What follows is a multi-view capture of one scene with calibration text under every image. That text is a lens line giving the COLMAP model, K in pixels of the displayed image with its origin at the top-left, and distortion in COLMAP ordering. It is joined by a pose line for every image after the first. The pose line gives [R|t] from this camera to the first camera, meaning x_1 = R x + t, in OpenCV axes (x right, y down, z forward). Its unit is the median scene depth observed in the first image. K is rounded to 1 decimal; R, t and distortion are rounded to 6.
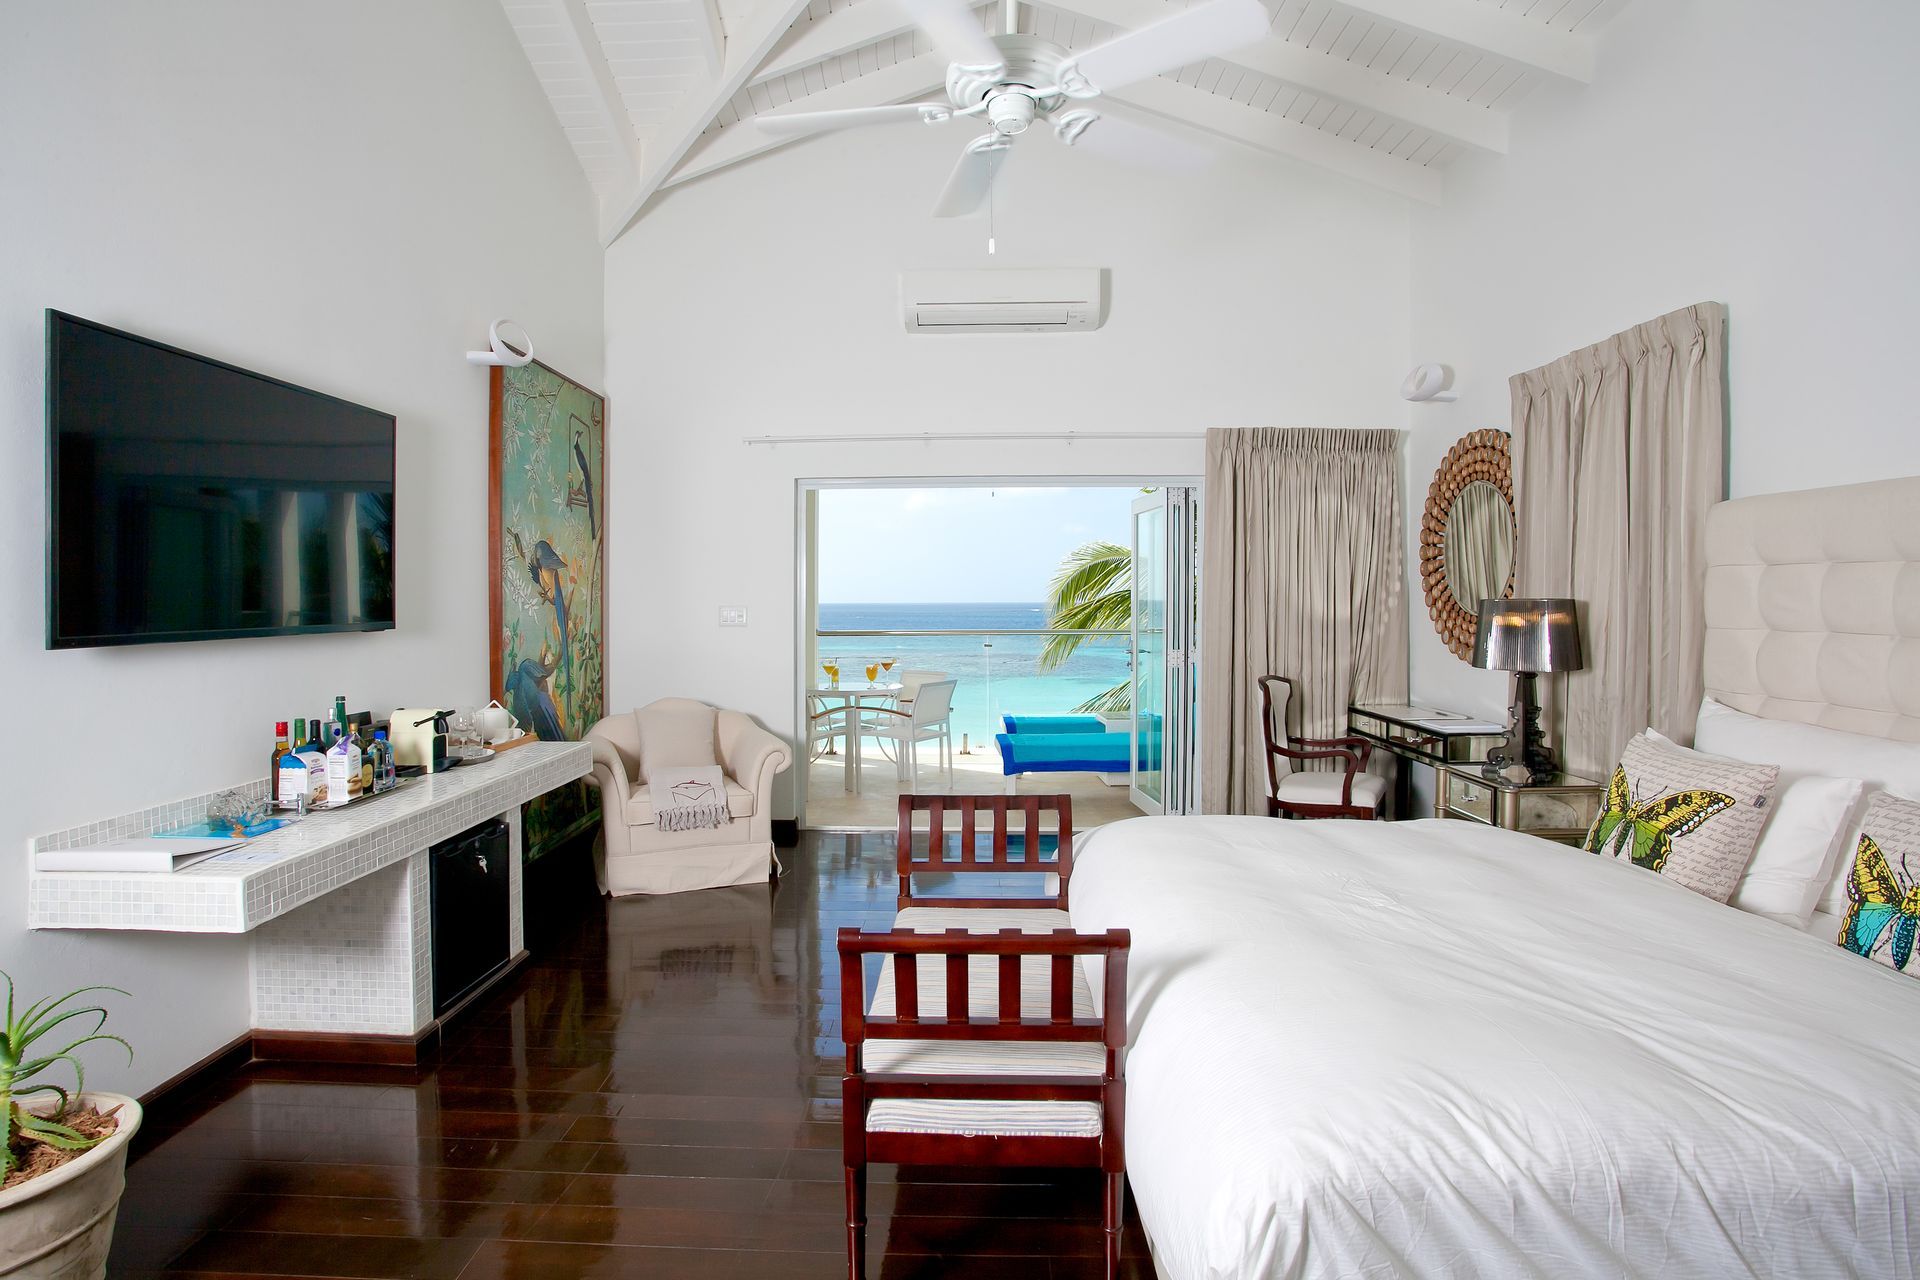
lens RADIAL K [[994.5, 0, 966.5], [0, 994.5, 616.6], [0, 0, 1]] dist [-0.003243, -0.000213]
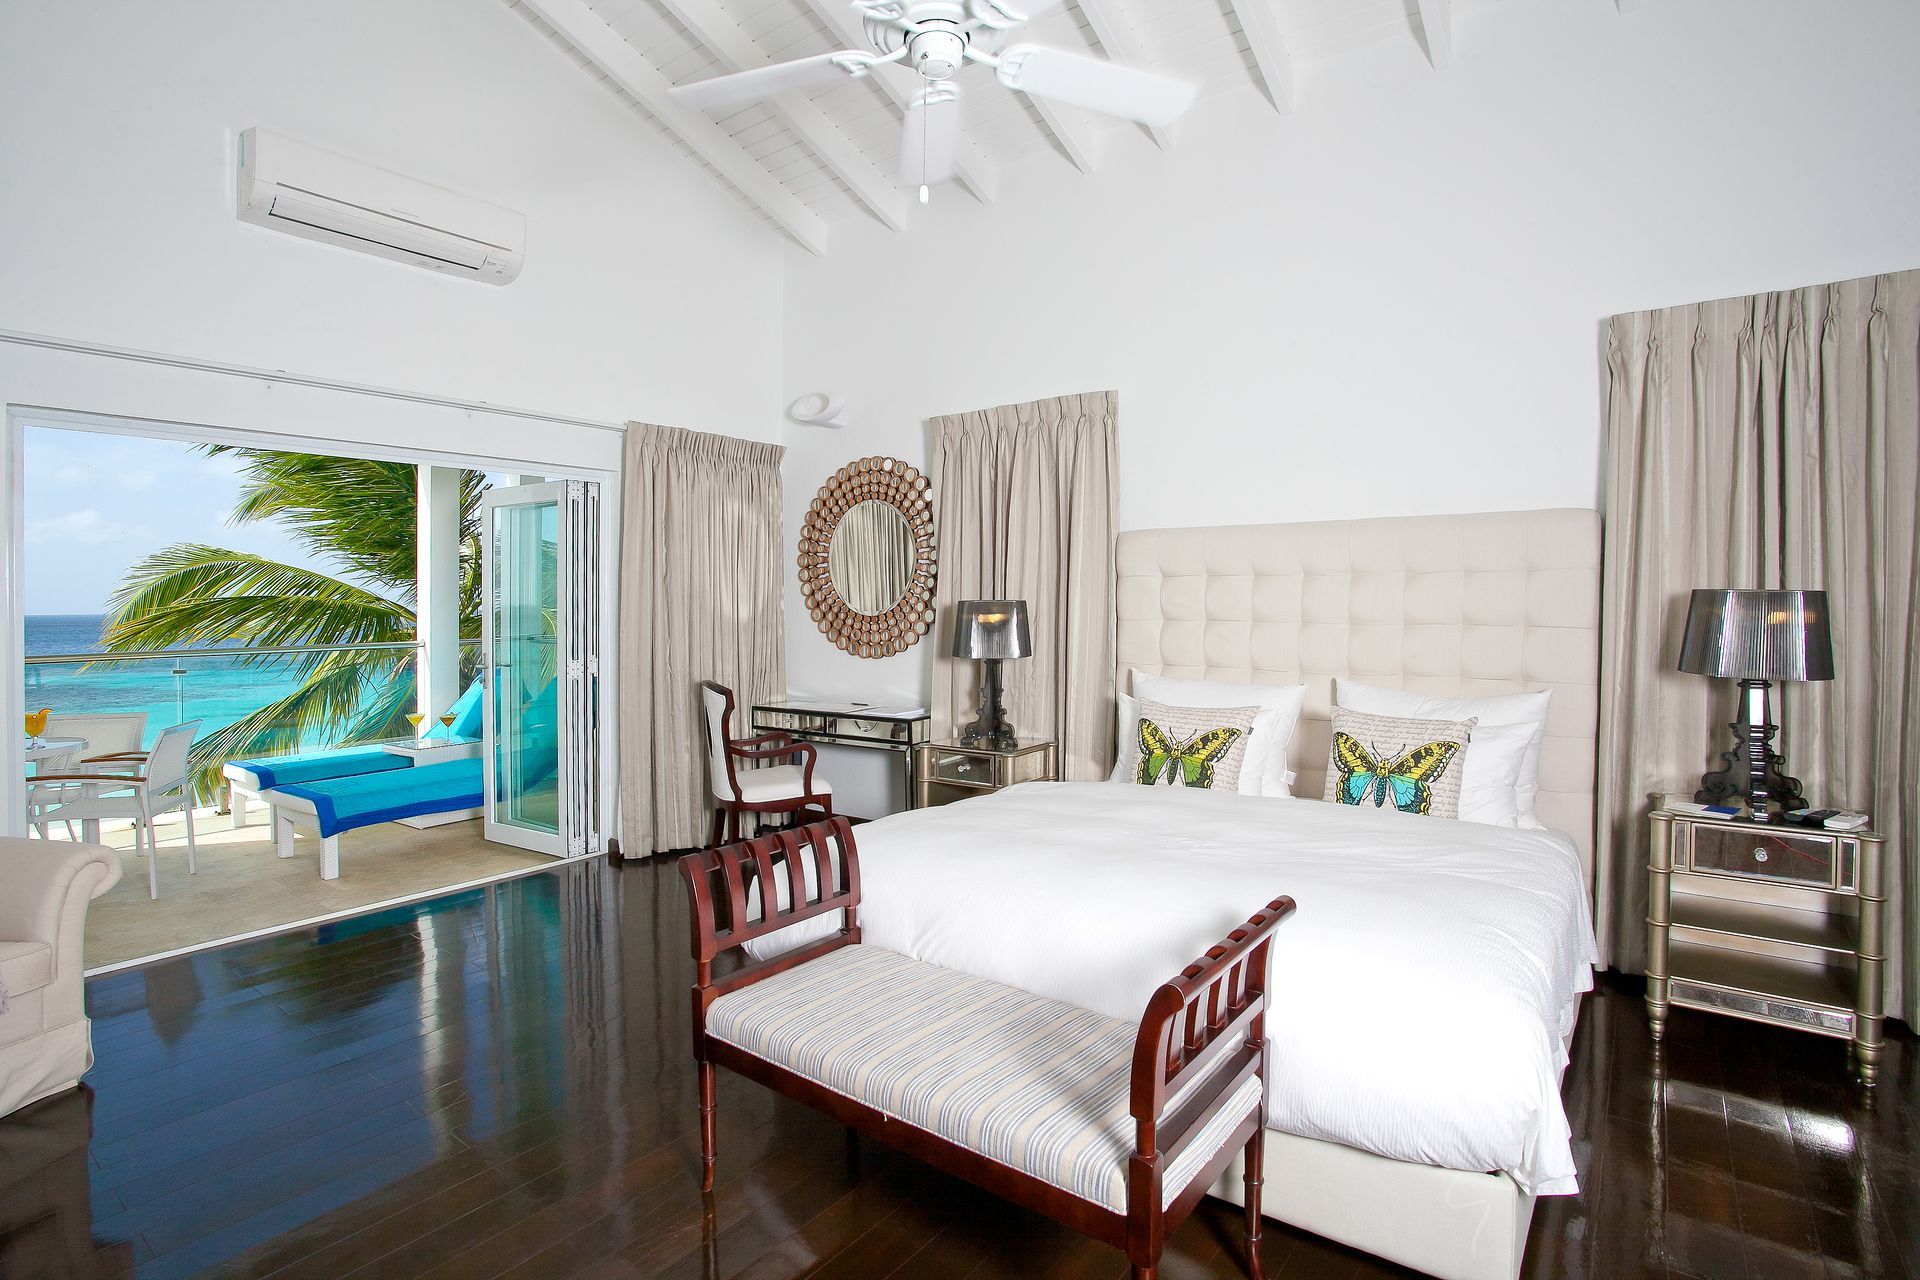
lens RADIAL K [[994.5, 0, 966.5], [0, 994.5, 616.6], [0, 0, 1]] dist [-0.003243, -0.000213]
pose [[0.600441, -0.021641, 0.799376, -0.443359], [0.024629, 0.999660, 0.008564, -0.009474], [-0.799289, 0.014546, 0.600770, 0.270461]]
